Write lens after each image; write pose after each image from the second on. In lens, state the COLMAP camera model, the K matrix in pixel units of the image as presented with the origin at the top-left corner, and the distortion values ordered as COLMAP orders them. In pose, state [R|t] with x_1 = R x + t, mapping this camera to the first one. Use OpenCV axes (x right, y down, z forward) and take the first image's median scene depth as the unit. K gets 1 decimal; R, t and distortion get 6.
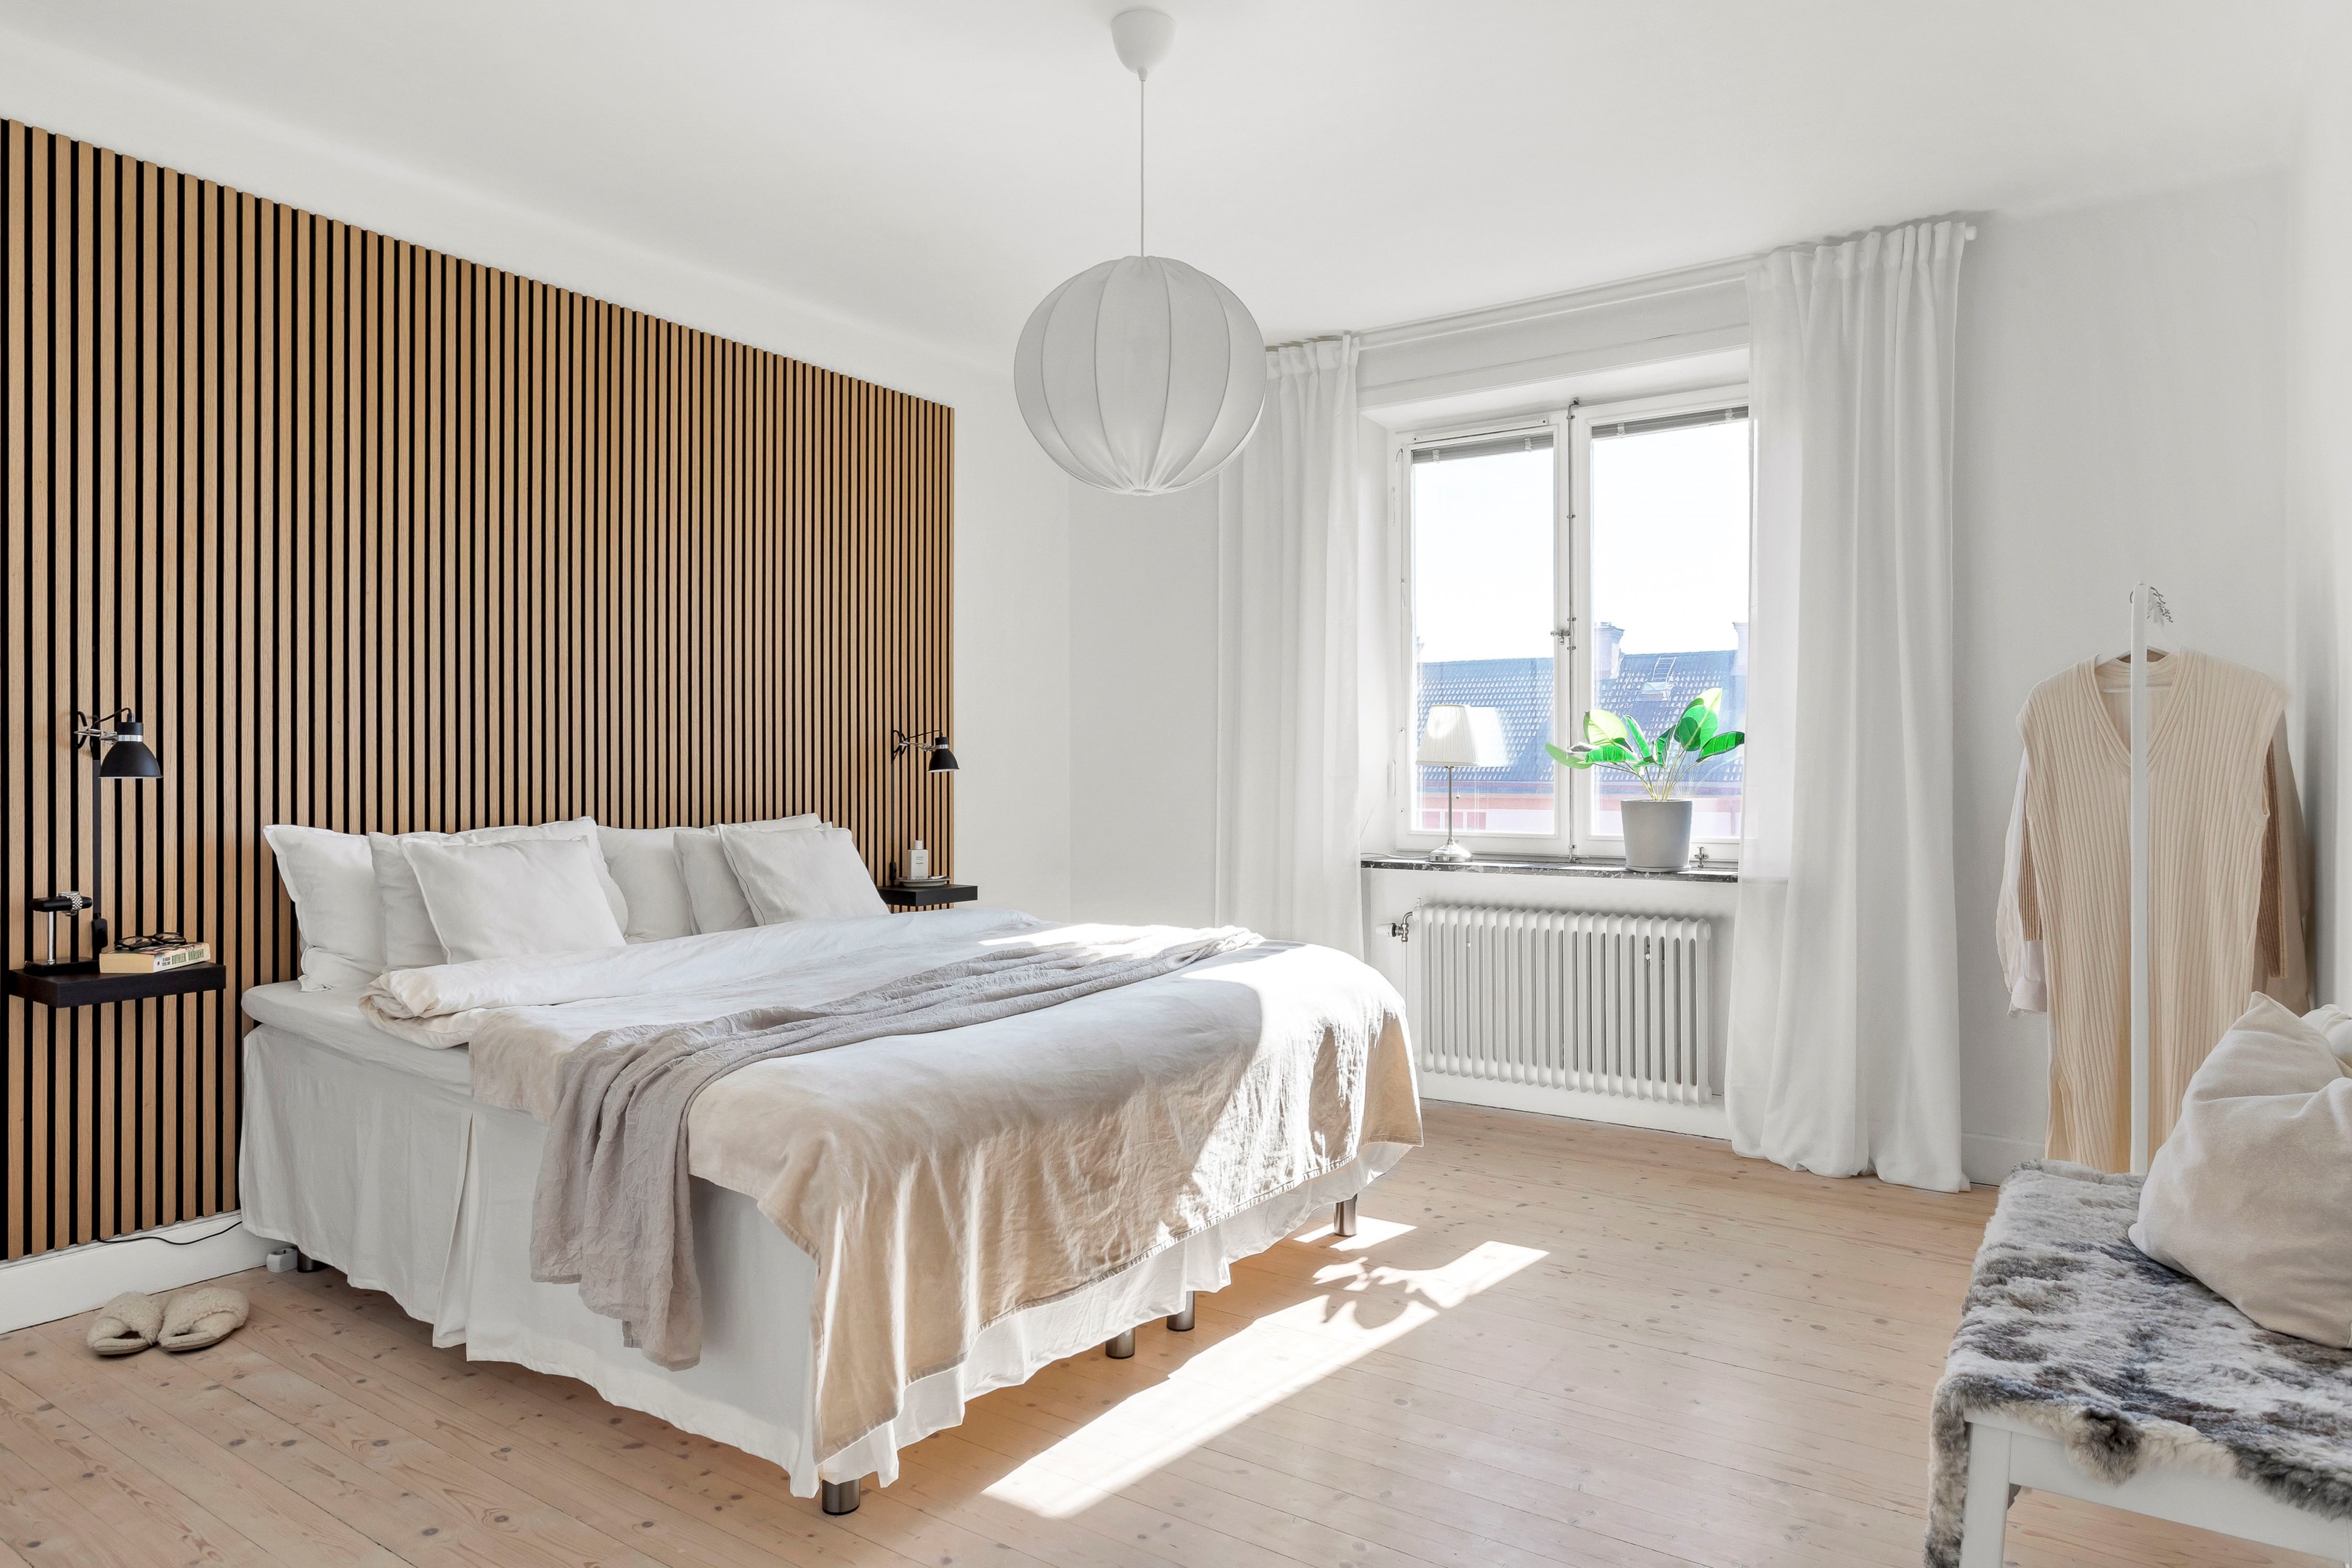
lens RADIAL K [[1405.9, 0, 1169.4], [0, 1405.9, 759.5], [0, 0, 1]] dist [-0.001890, 0.002123]
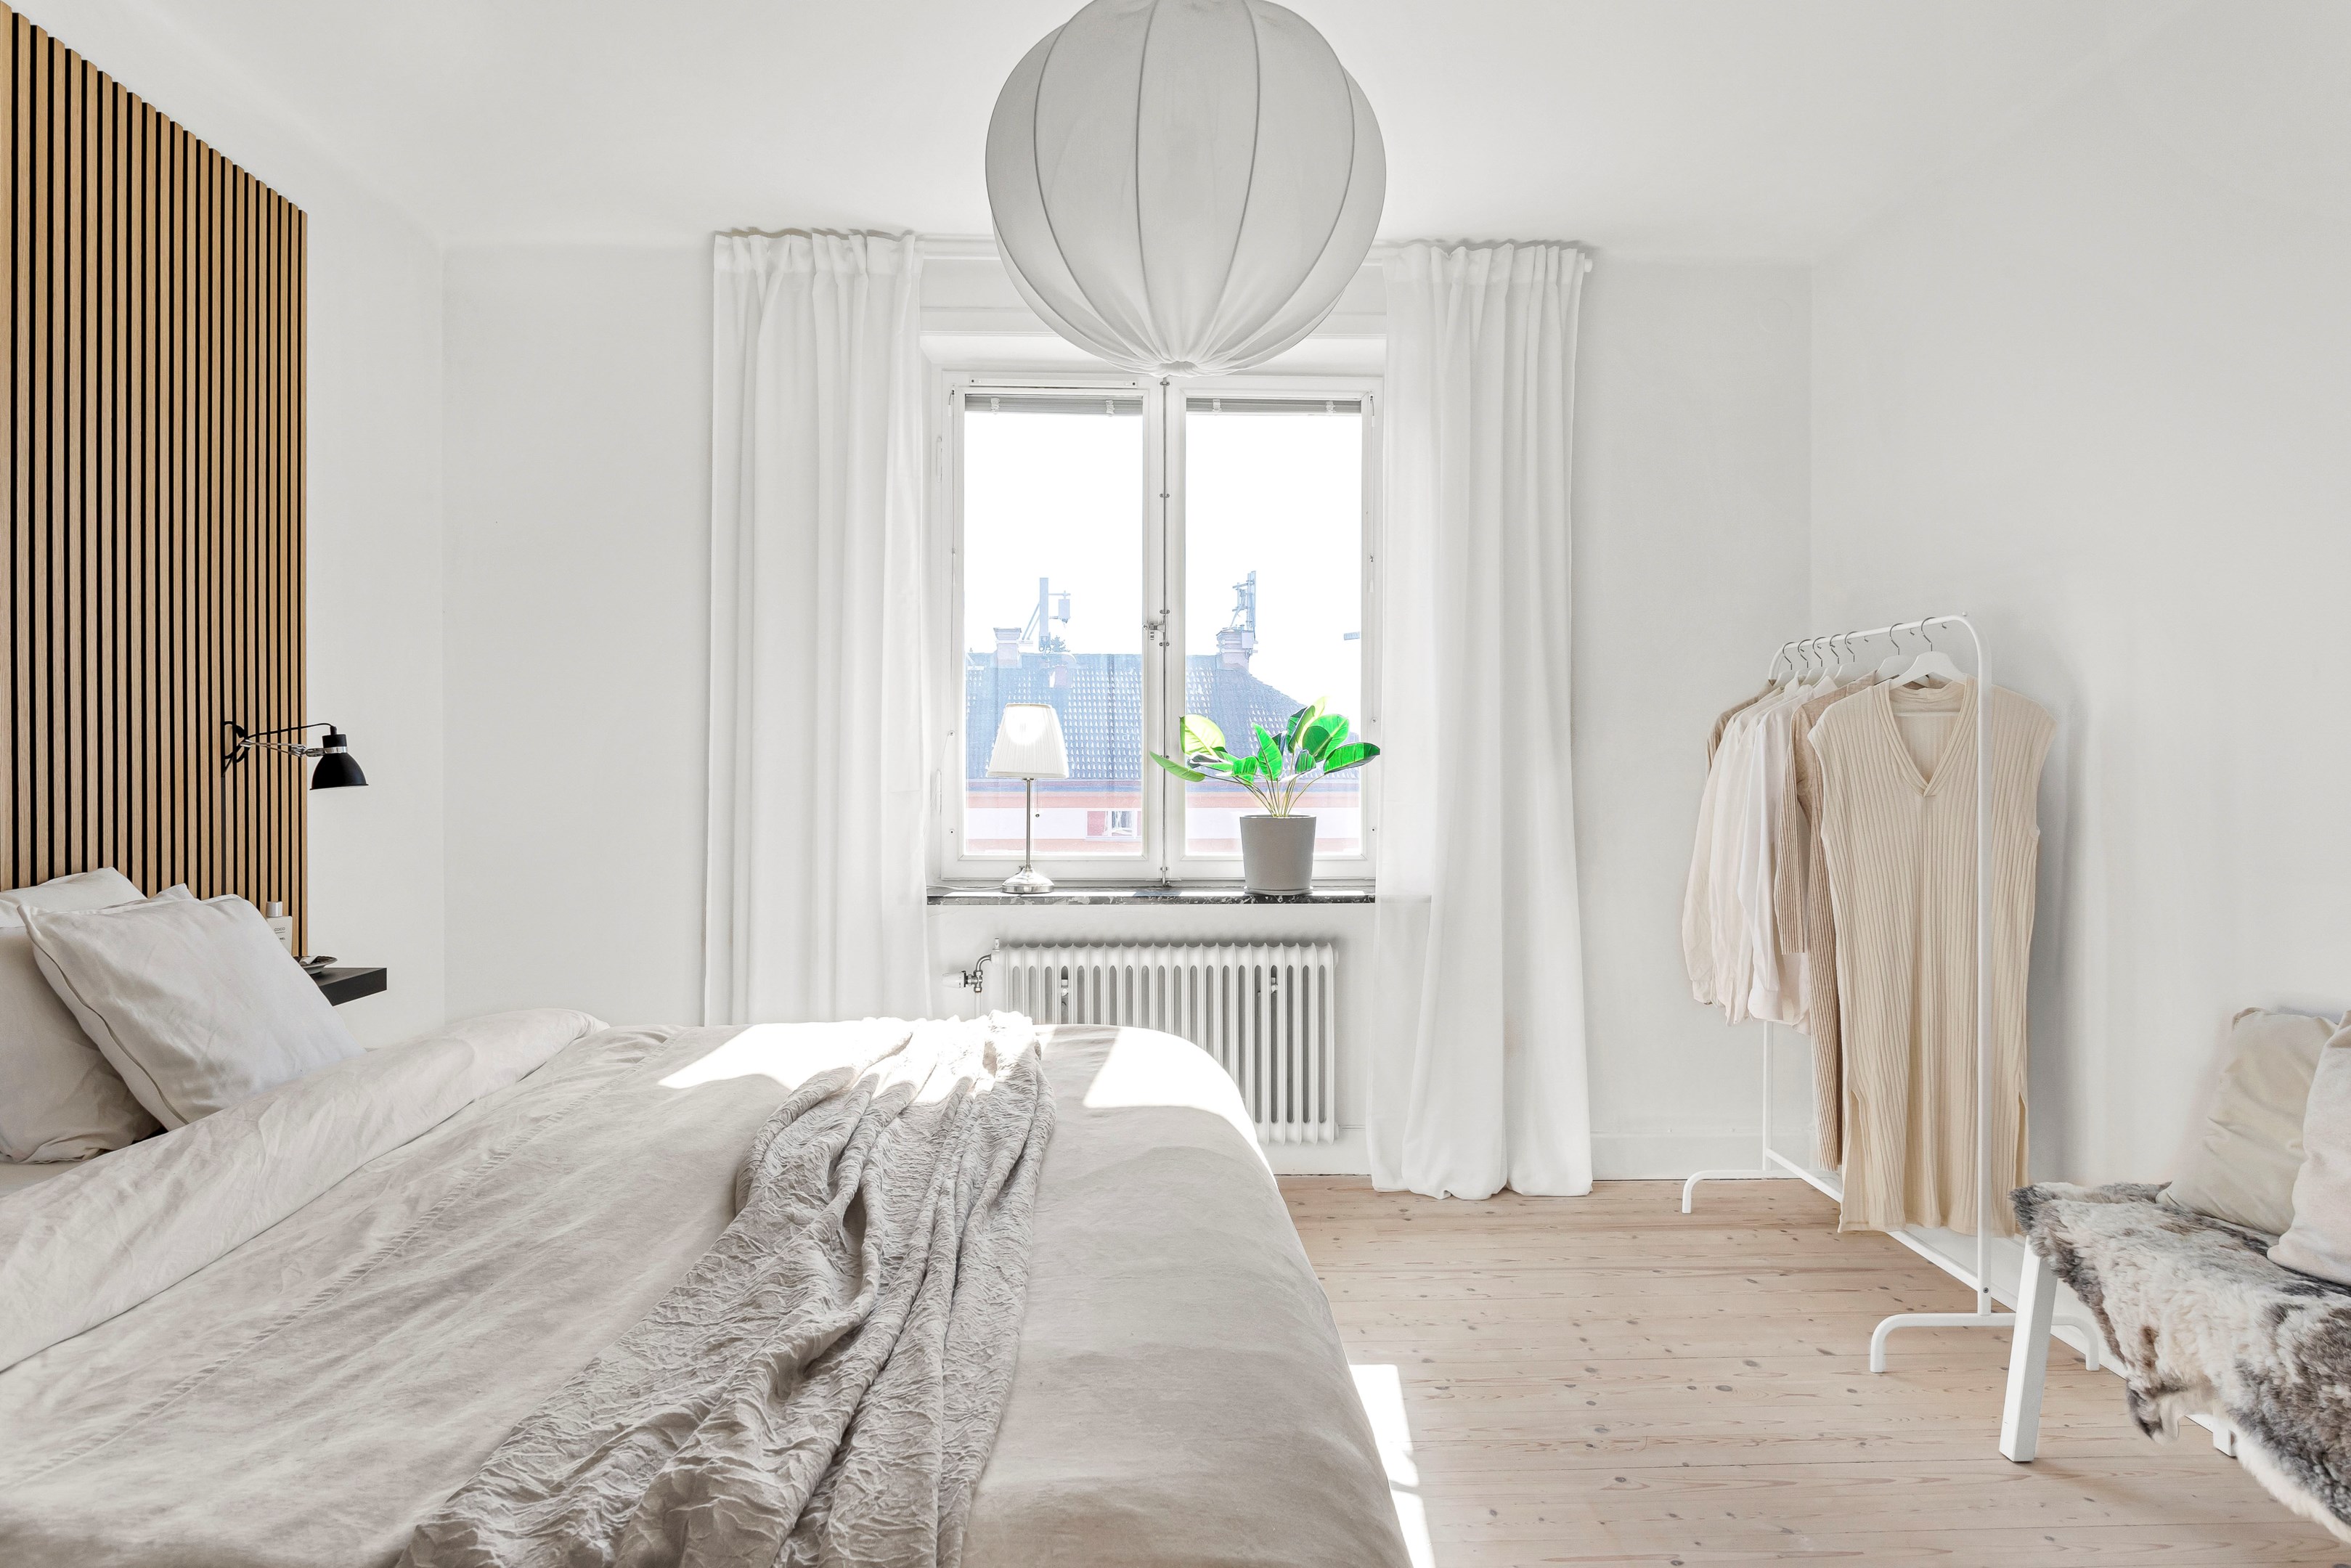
lens RADIAL K [[1405.4, 0, 1168.9], [0, 1405.4, 759.5], [0, 0, 1]] dist [-0.001890, 0.002123]
pose [[0.803284, 0.003851, 0.595584, -0.242436], [-0.005730, 0.999983, 0.001261, -0.008150], [-0.595569, -0.004426, 0.803292, 0.290896]]
